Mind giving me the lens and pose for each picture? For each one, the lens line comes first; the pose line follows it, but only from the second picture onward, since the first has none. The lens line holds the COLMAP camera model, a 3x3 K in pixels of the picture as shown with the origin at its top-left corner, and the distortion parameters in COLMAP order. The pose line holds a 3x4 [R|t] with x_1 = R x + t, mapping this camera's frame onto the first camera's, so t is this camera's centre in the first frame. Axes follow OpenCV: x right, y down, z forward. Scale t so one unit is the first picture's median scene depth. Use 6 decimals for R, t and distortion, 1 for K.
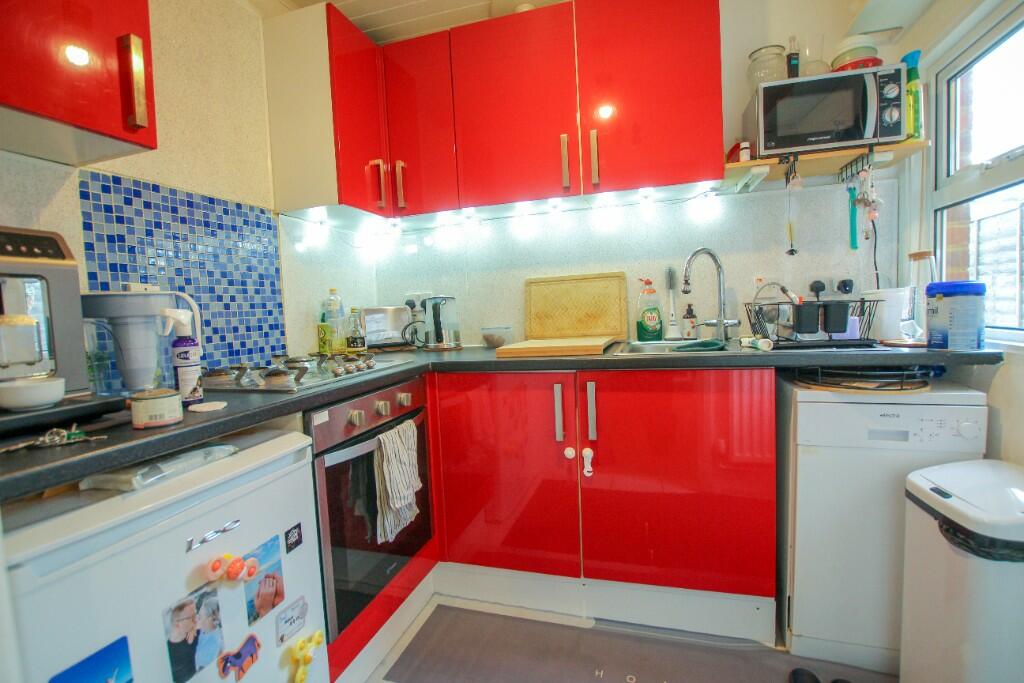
lens RADIAL K [[472.7, 0, 515.4], [0, 472.7, 343.5], [0, 0, 1]] dist [-0.025424, 0.000238]
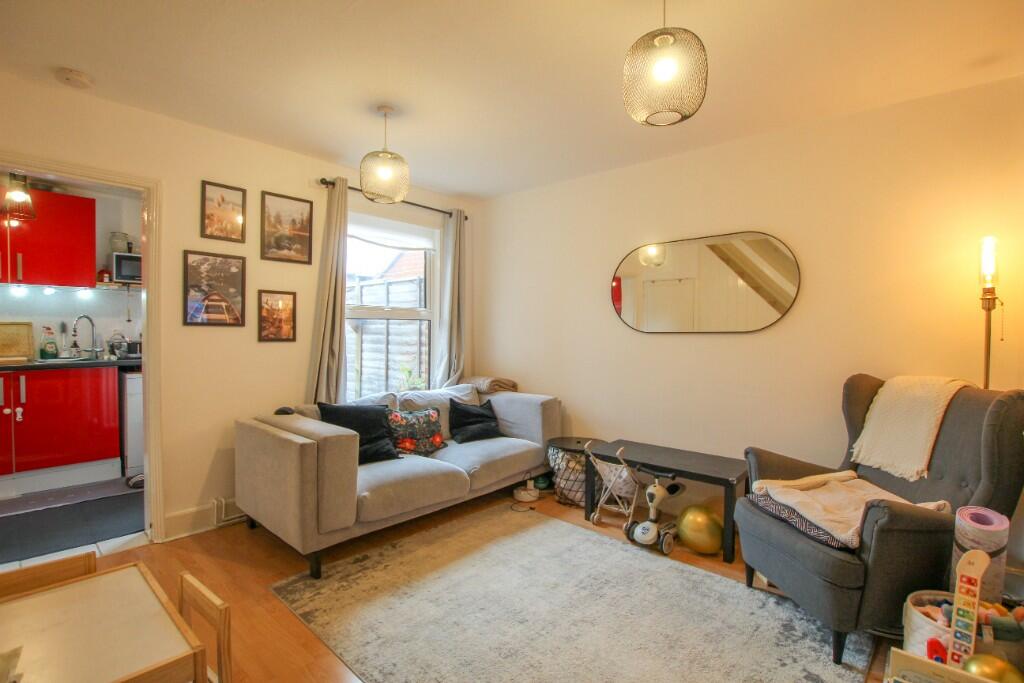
lens RADIAL K [[472.7, 0, 515.4], [0, 472.7, 343.5], [0, 0, 1]] dist [-0.025424, 0.000238]
pose [[0.411981, 0.024261, 0.910870, -0.790030], [0.040045, 0.998198, -0.044700, 0.111685], [-0.910312, 0.054891, 0.410267, -1.841409]]
